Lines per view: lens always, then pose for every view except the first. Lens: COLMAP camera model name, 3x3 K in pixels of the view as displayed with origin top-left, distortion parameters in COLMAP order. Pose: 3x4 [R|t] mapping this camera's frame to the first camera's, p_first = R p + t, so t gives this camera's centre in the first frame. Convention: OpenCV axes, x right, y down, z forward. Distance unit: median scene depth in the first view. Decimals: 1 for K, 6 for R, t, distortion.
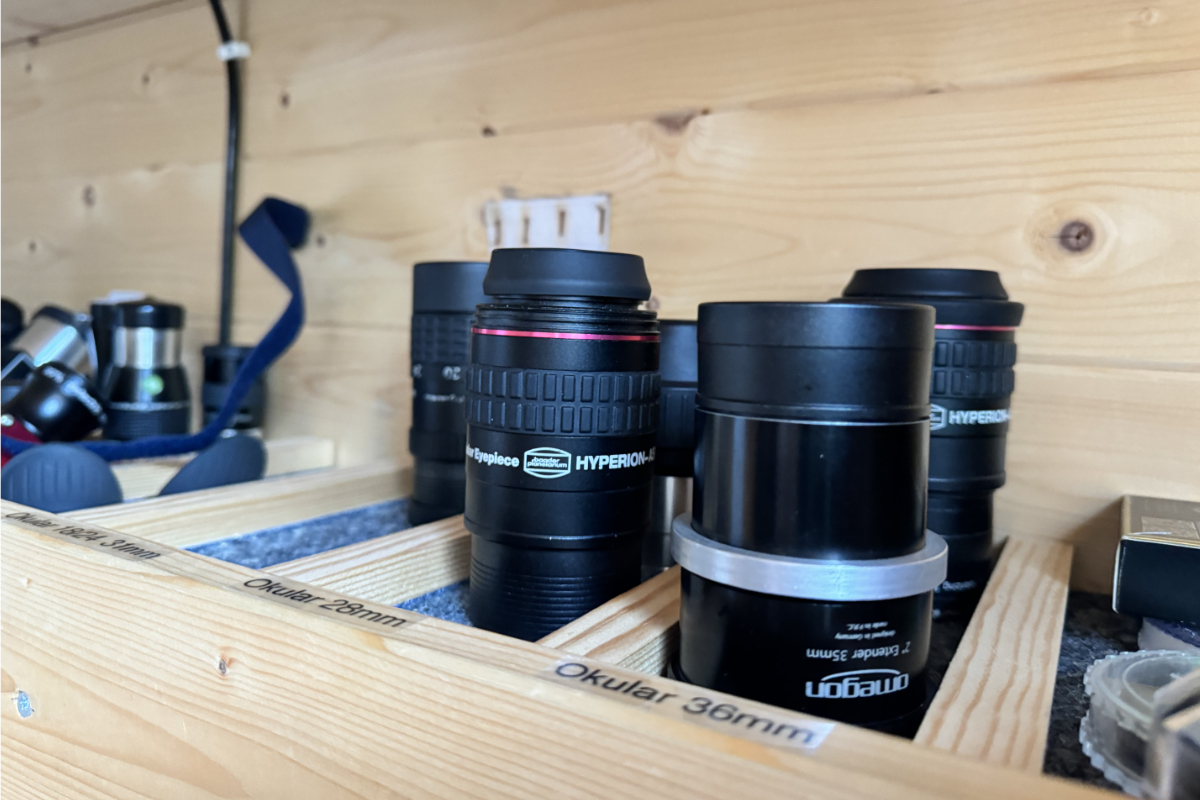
lens RADIAL K [[850.4, 0, 600.0], [0, 850.4, 400.0], [0, 0, 1]] dist [0.000854, 0.000153]
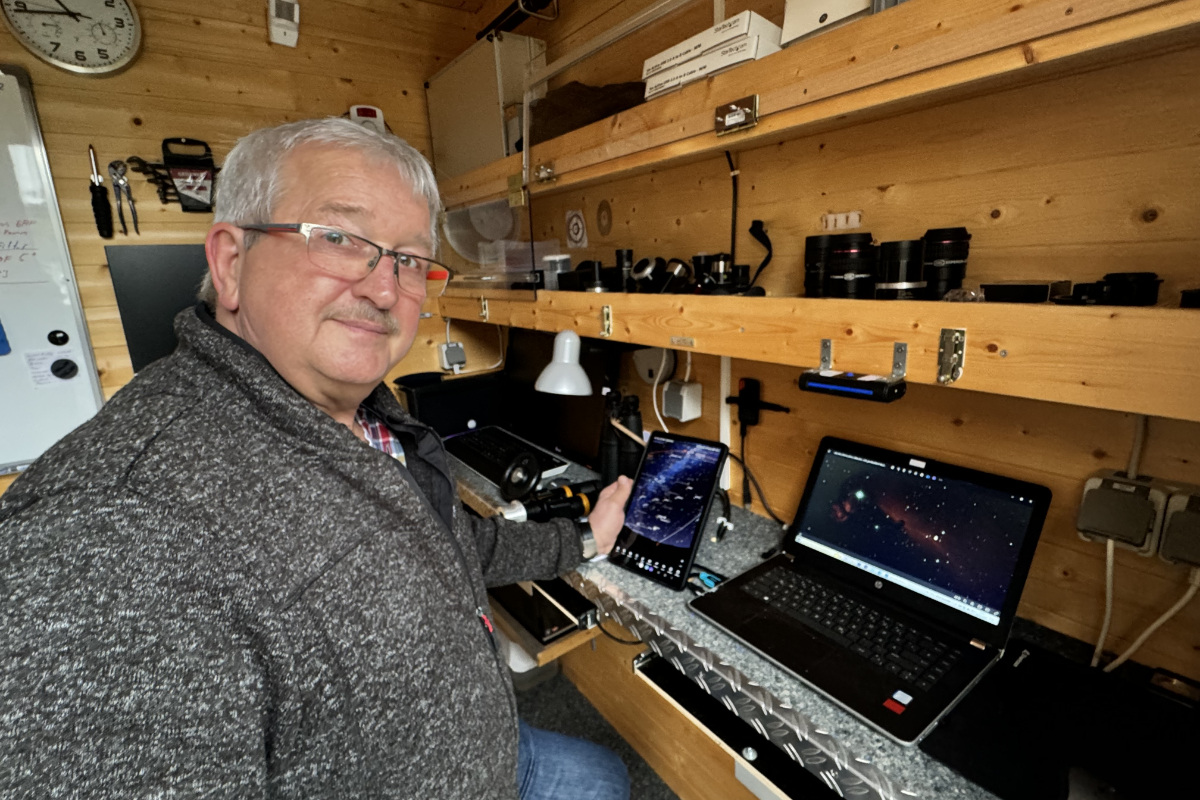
lens RADIAL K [[551.0, 0, 600.0], [0, 551.0, 400.0], [0, 0, 1]] dist [-0.001364, 0.000126]
pose [[0.914619, 0.017706, -0.403929, -0.048058], [0.046905, 0.987648, 0.149500, 0.142449], [0.401587, -0.155682, 0.902492, -1.632319]]
